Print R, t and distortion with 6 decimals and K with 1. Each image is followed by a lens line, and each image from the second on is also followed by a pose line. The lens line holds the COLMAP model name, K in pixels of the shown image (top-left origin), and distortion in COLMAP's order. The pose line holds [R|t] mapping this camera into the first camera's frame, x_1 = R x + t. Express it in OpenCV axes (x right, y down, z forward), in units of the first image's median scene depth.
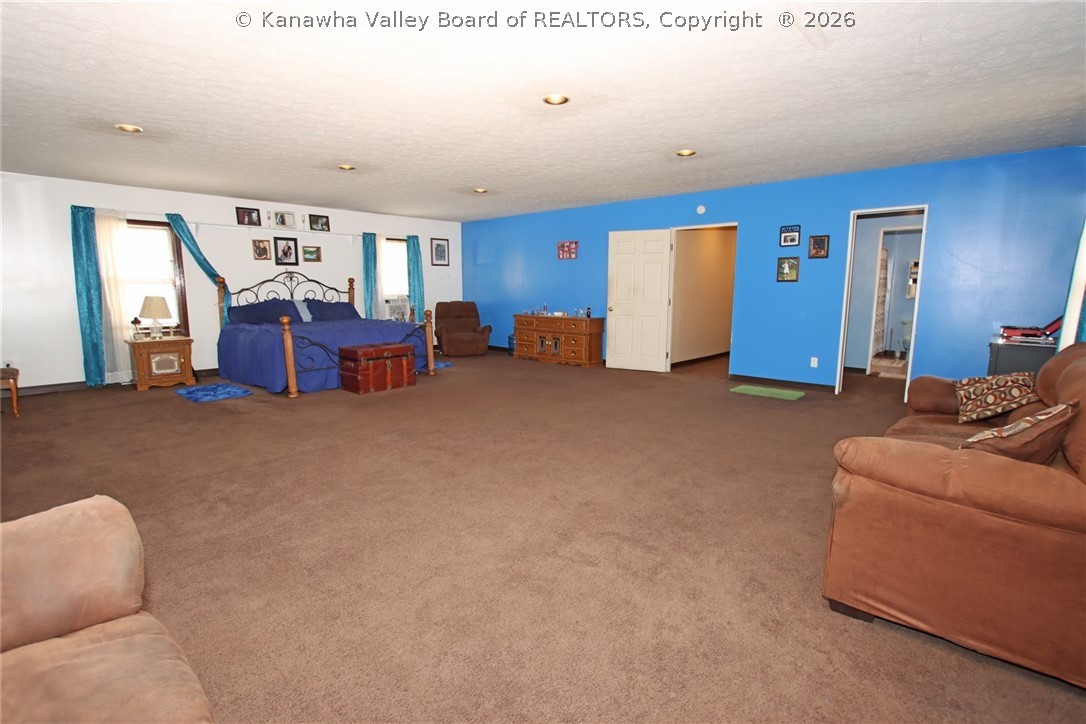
lens RADIAL K [[500.3, 0, 541.5], [0, 500.3, 357.9], [0, 0, 1]] dist [-0.026599, 0.000076]
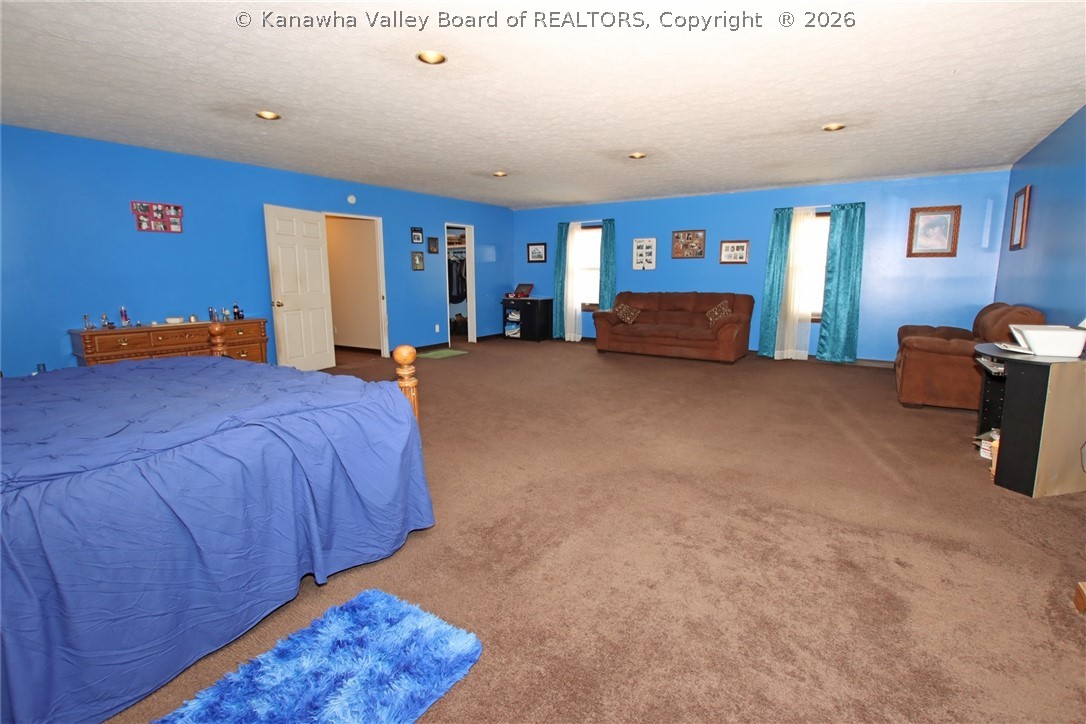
lens RADIAL K [[500.3, 0, 541.5], [0, 500.3, 357.9], [0, 0, 1]] dist [-0.026599, 0.000076]
pose [[-0.134610, -0.160010, 0.977894, -0.765746], [0.147227, 0.972693, 0.179425, -0.104103], [-0.979900, 0.168125, -0.107376, 0.763527]]
